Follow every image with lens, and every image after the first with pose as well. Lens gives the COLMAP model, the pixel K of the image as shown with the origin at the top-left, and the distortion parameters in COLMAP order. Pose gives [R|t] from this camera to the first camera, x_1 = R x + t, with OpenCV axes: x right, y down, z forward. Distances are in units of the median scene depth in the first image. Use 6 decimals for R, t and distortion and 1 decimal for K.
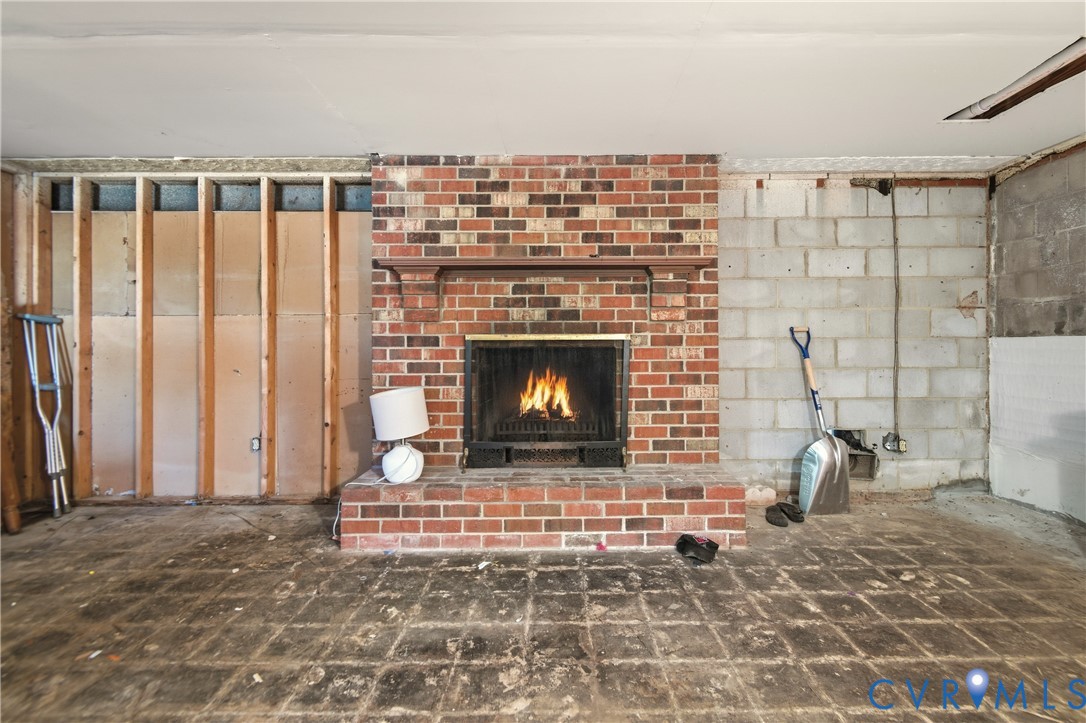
lens RADIAL K [[501.0, 0, 558.8], [0, 501.0, 337.6], [0, 0, 1]] dist [0.002976, -0.000673]
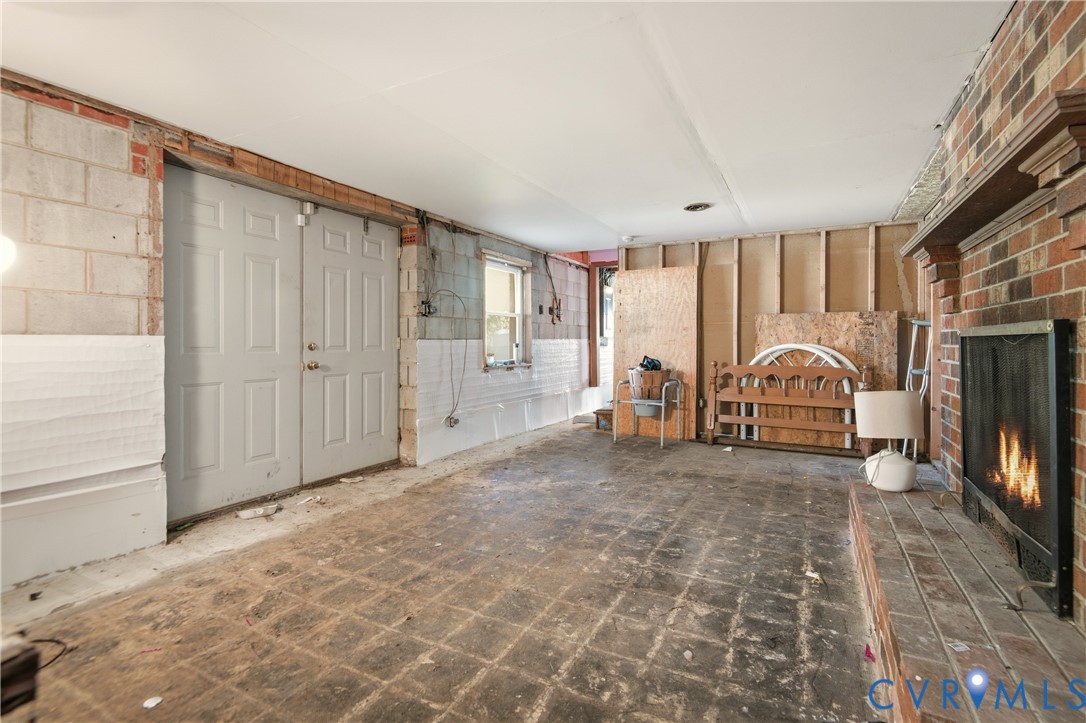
lens RADIAL K [[501.0, 0, 558.8], [0, 501.0, 337.6], [0, 0, 1]] dist [0.002976, -0.000673]
pose [[-0.457479, -0.004664, -0.889208, 0.722588], [0.014153, 0.999821, -0.012526, 0.008136], [0.889108, -0.018315, -0.457331, 0.803486]]
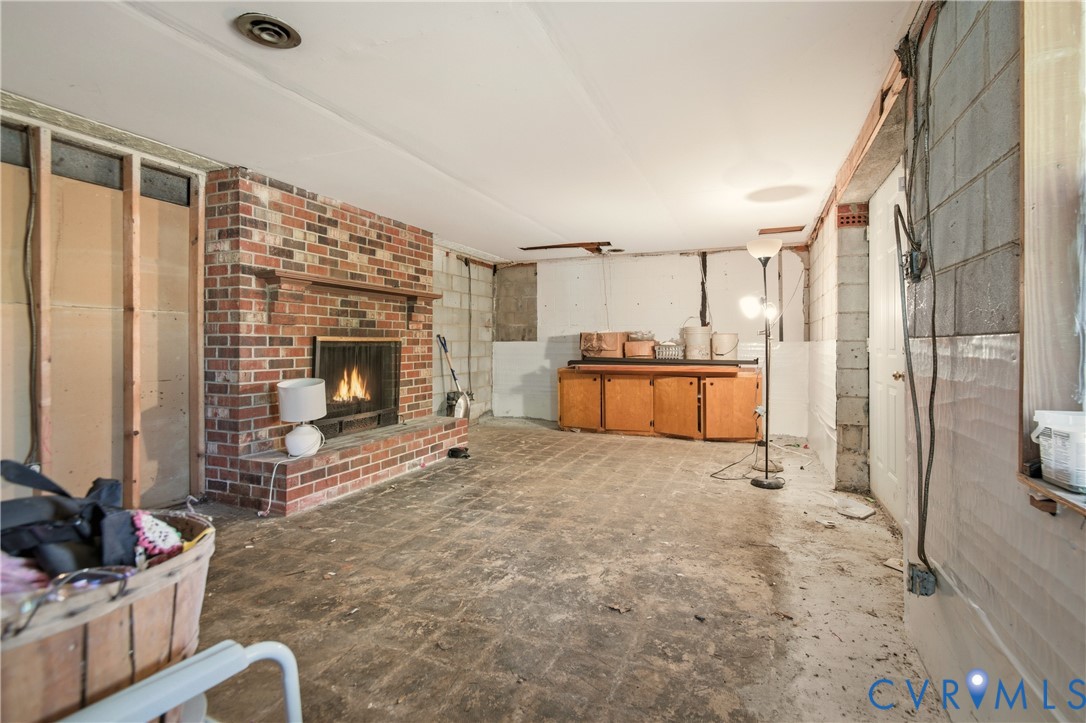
lens RADIAL K [[501.0, 0, 558.8], [0, 501.0, 337.6], [0, 0, 1]] dist [0.002976, -0.000673]
pose [[0.373934, 0.015832, 0.927320, -1.111065], [-0.013984, 0.999837, -0.011431, 0.003233], [-0.927350, -0.008694, 0.374094, -0.037206]]
